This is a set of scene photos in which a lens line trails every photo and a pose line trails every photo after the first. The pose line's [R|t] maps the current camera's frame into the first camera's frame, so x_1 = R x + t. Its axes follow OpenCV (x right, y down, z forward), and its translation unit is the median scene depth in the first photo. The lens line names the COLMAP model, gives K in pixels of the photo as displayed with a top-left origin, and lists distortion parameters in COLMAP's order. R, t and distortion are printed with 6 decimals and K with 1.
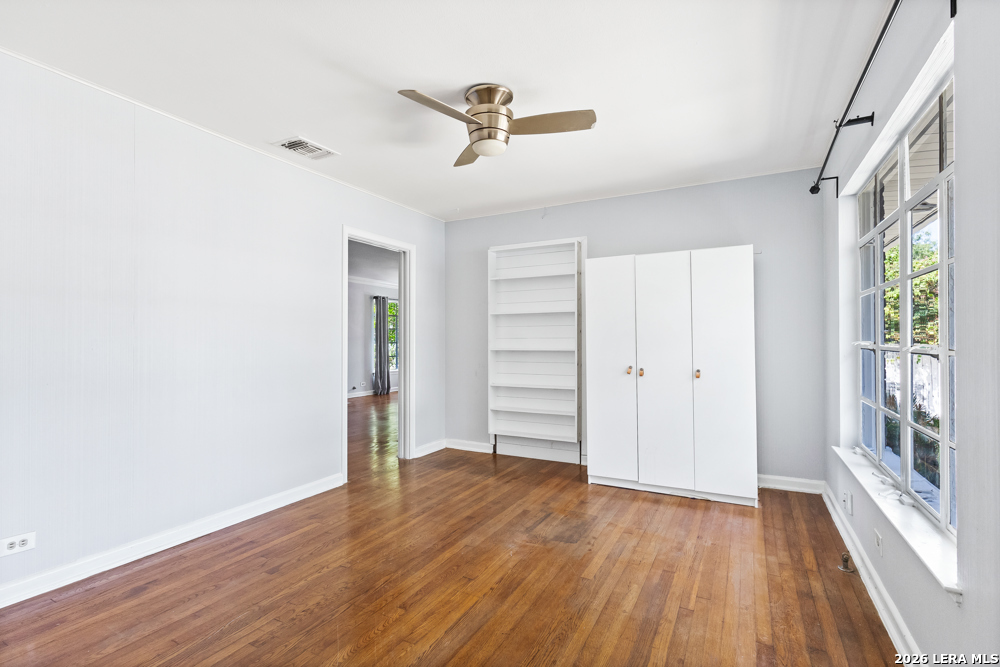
lens RADIAL K [[463.0, 0, 501.7], [0, 463.0, 336.6], [0, 0, 1]] dist [-0.001077, 0.003228]
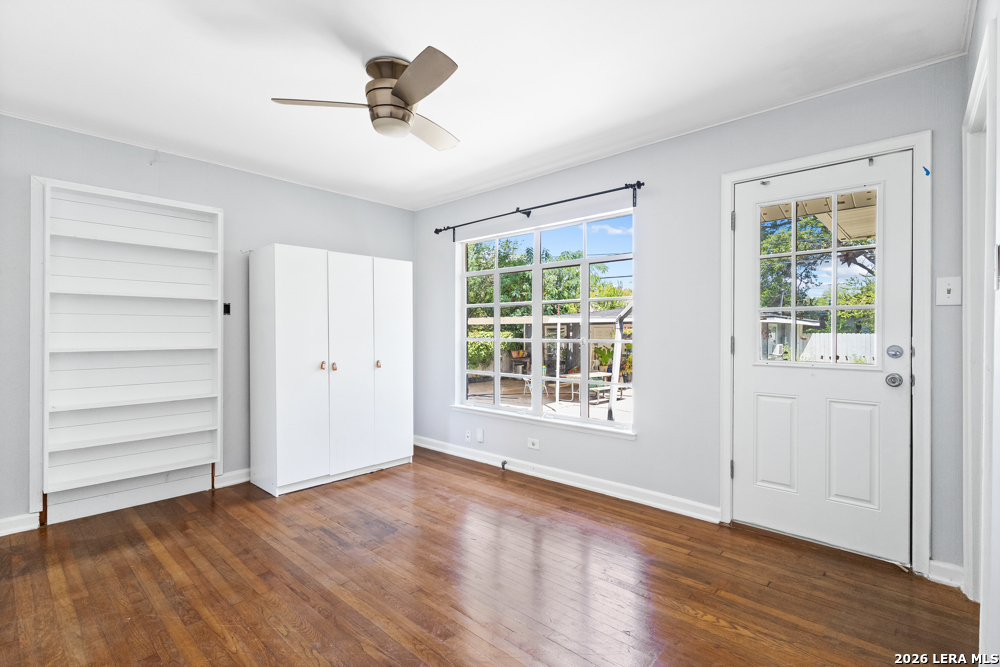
lens RADIAL K [[463.0, 0, 497.8], [0, 463.0, 333.1], [0, 0, 1]] dist [-0.001077, 0.003228]
pose [[0.259530, 0.001367, 0.965734, -0.606494], [-0.007829, 0.999969, 0.000688, -0.000412], [-0.965703, -0.007739, 0.259532, 0.393049]]
